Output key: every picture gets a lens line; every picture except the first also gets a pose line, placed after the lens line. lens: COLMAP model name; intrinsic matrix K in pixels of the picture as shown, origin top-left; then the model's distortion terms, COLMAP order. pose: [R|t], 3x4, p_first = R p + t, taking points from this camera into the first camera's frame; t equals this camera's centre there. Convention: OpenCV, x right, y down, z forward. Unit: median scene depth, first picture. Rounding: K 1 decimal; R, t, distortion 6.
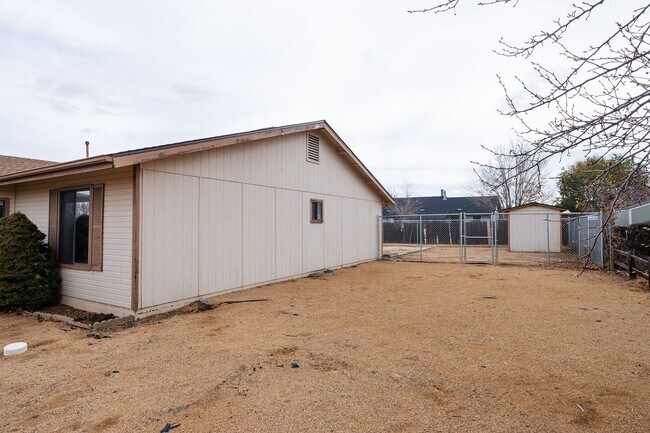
lens RADIAL K [[294.4, 0, 333.9], [0, 294.4, 215.7], [0, 0, 1]] dist [-0.000108, 0.000139]
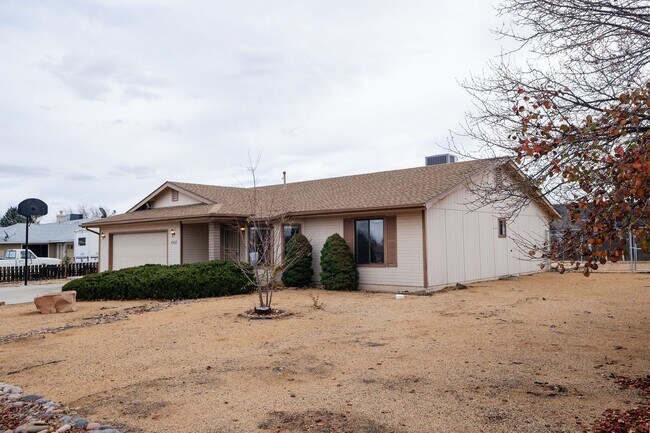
lens RADIAL K [[520.8, 0, 325.0], [0, 520.8, 216.5], [0, 0, 1]] dist [-0.008020, -0.003890]
pose [[0.984778, -0.014227, -0.173235, -0.602994], [0.012099, 0.999838, -0.013336, -0.063173], [0.173397, 0.011037, 0.984790, -1.856803]]
